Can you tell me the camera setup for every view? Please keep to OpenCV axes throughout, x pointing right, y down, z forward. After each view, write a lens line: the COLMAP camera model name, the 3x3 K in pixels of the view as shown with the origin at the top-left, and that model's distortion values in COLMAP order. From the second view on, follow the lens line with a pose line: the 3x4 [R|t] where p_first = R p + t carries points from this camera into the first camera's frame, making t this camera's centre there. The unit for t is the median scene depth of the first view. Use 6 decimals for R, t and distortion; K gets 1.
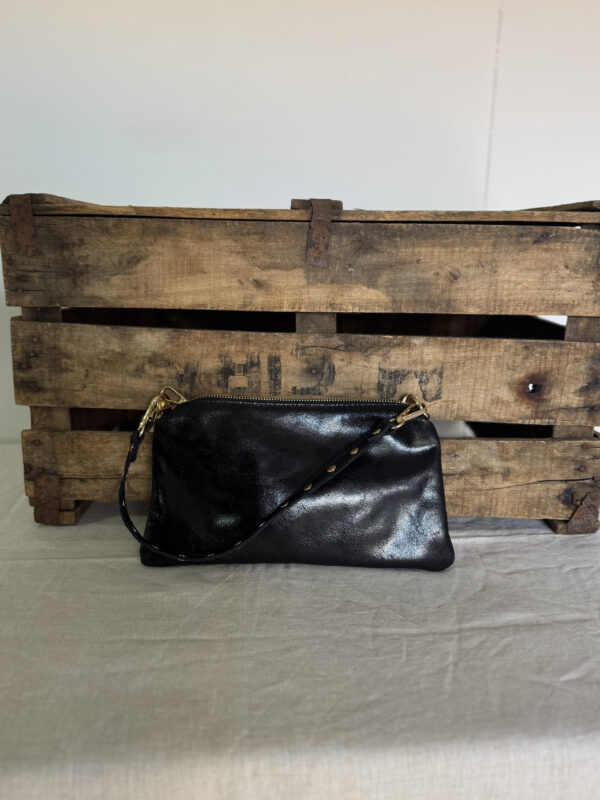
lens RADIAL K [[621.2, 0, 293.9], [0, 621.2, 402.6], [0, 0, 1]] dist [0.026890, -0.078643]
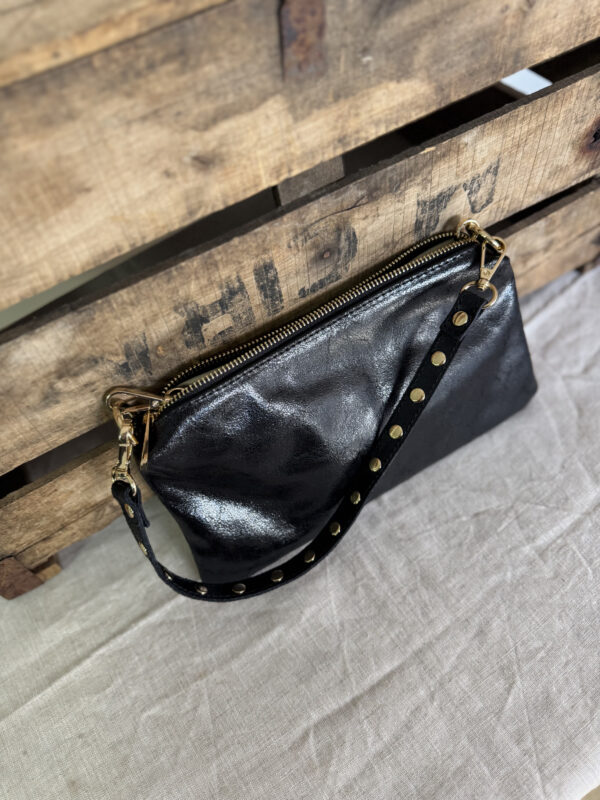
lens RADIAL K [[579.9, 0, 306.5], [0, 579.9, 407.4], [0, 0, 1]] dist [0.018281, -0.062056]
pose [[0.843944, -0.501179, 0.191254, -0.167516], [0.256107, 0.689717, 0.677274, -0.338499], [-0.471347, -0.522600, 0.710438, 0.549416]]
